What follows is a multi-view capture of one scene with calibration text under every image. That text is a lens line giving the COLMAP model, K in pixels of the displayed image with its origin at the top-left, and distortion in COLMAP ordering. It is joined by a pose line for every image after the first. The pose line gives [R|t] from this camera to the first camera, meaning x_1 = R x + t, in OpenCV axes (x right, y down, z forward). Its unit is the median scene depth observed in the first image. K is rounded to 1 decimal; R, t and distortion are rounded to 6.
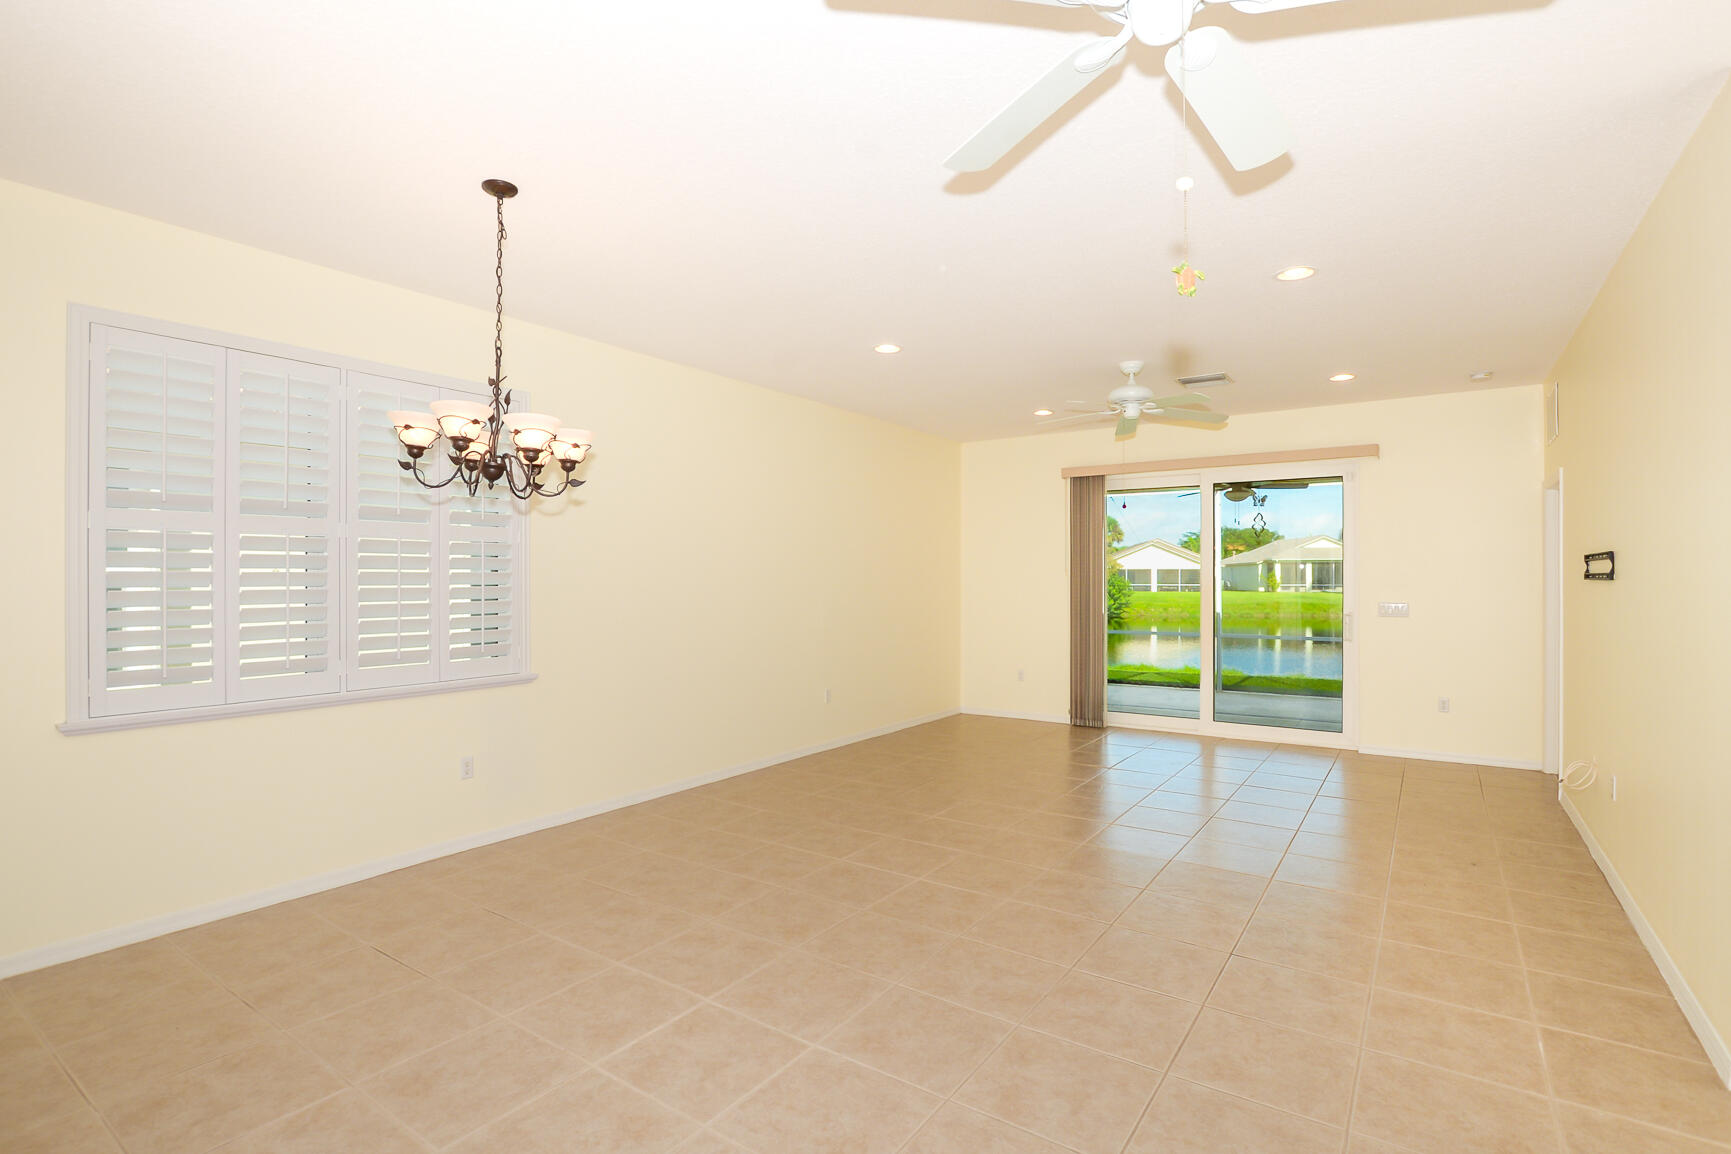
lens RADIAL K [[839.1, 0, 882.7], [0, 839.1, 581.7], [0, 0, 1]] dist [-0.018269, -0.000850]
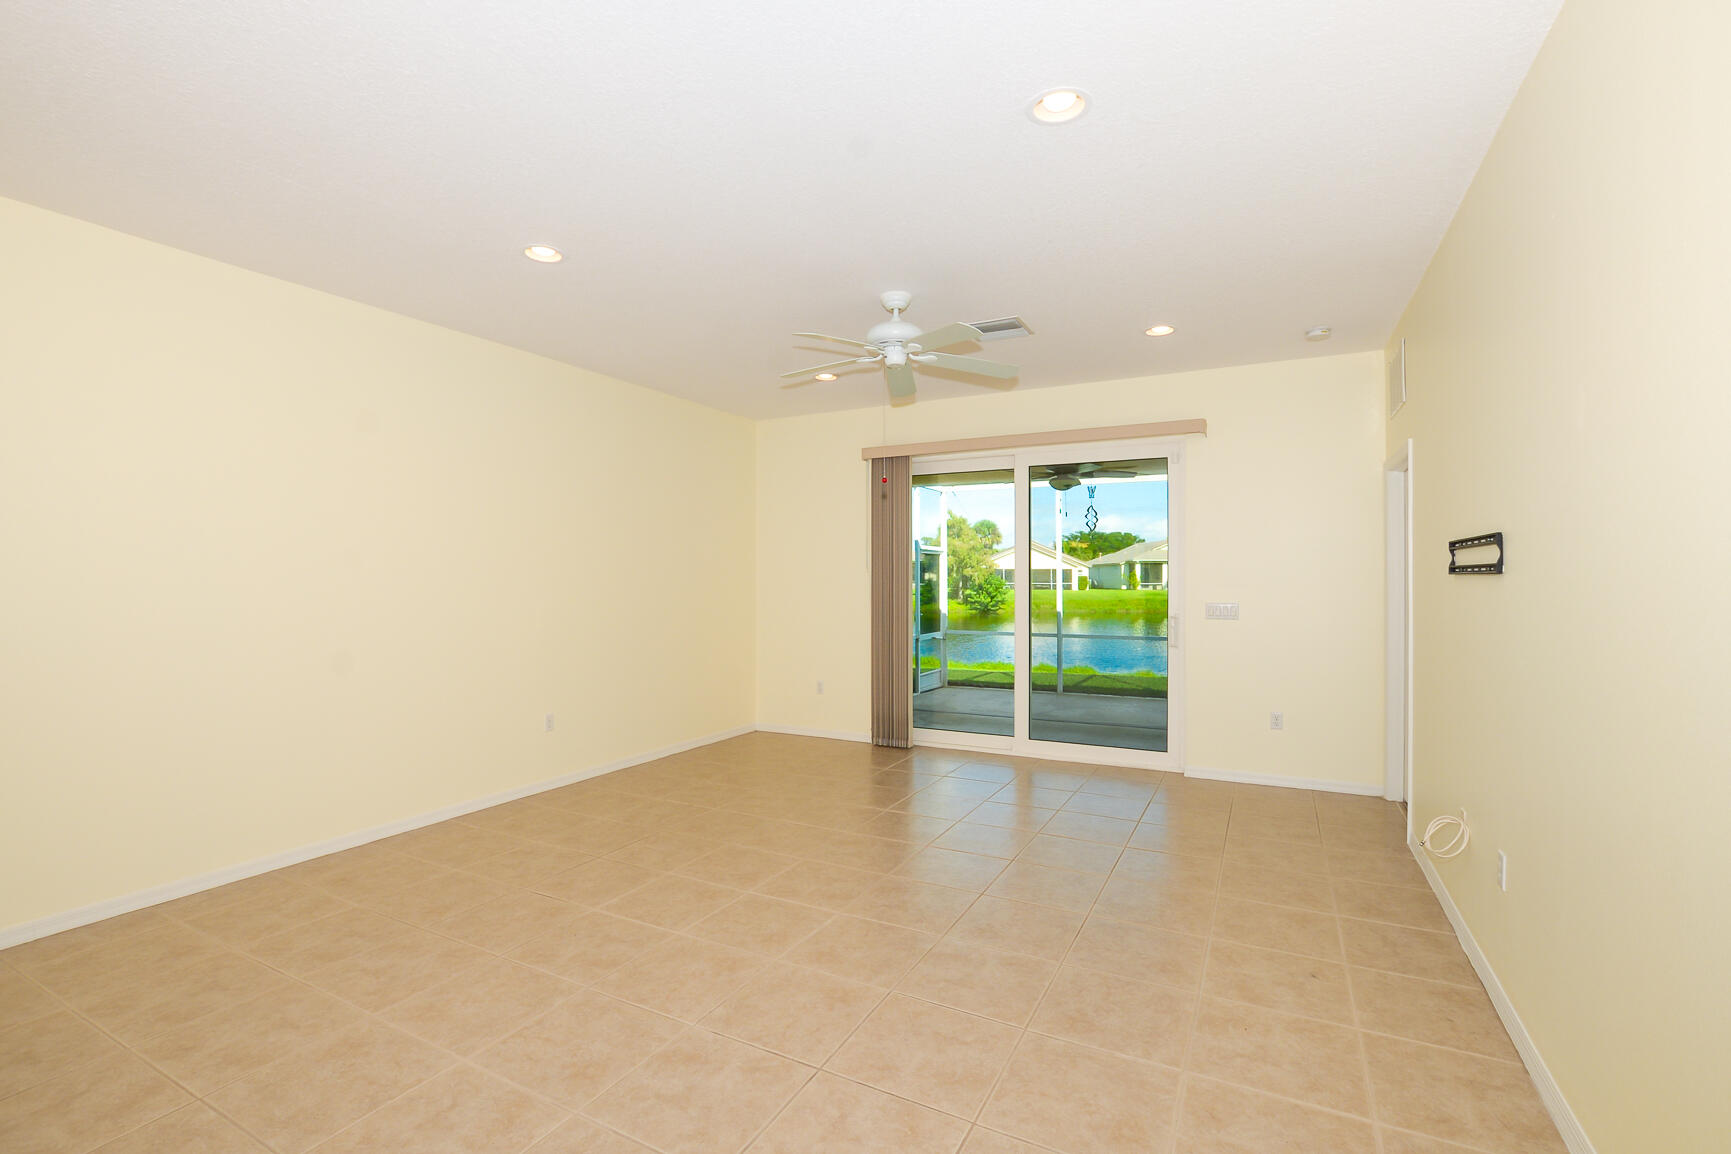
lens RADIAL K [[774.5, 0, 872.7], [0, 774.5, 581.7], [0, 0, 1]] dist [-0.044527, 0.007742]
pose [[0.994361, -0.001000, 0.106042, 0.147595], [0.000885, 0.999999, 0.001132, 0.001803], [-0.106043, -0.001032, 0.994361, 0.217410]]
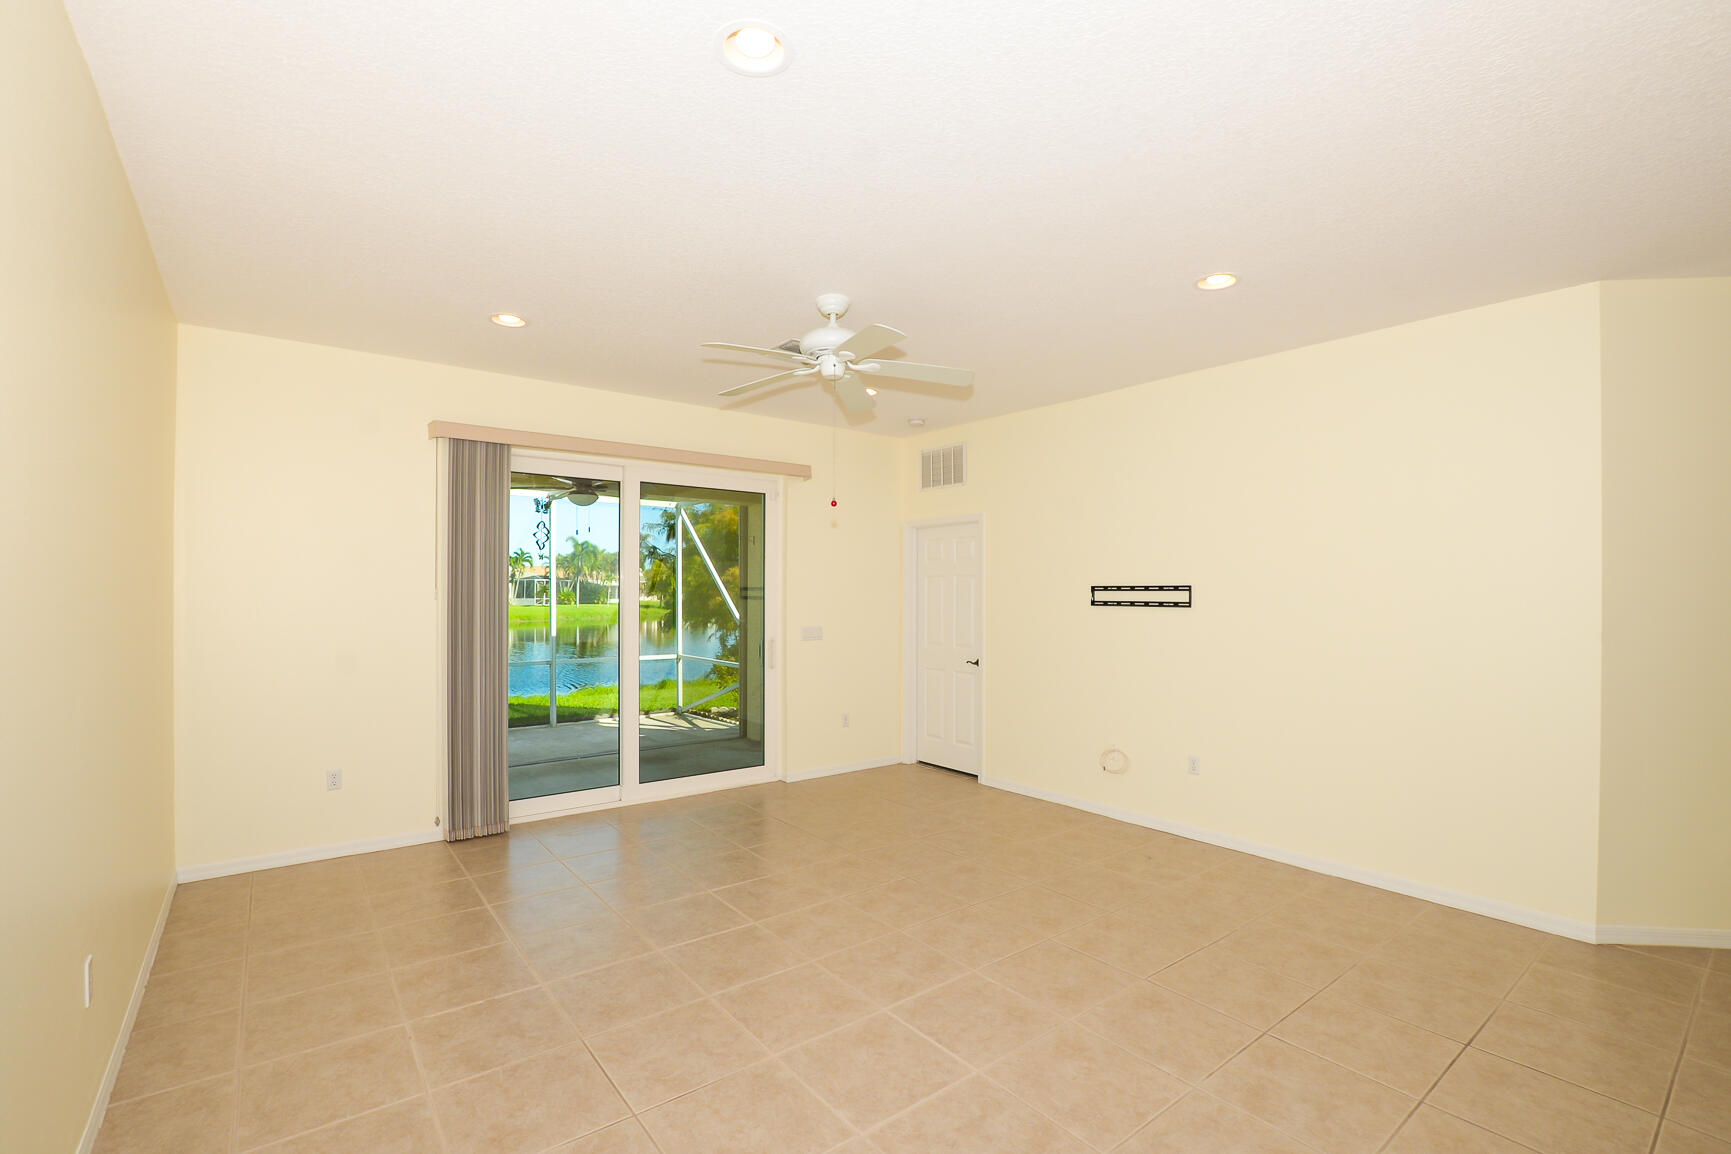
lens RADIAL K [[774.5, 0, 855.7], [0, 774.5, 603.7], [0, 0, 1]] dist [-0.044527, 0.007742]
pose [[0.320410, -0.012244, 0.947200, -0.220789], [0.000017, 0.999917, 0.012920, -0.012210], [-0.947279, -0.004124, 0.320384, 0.570128]]
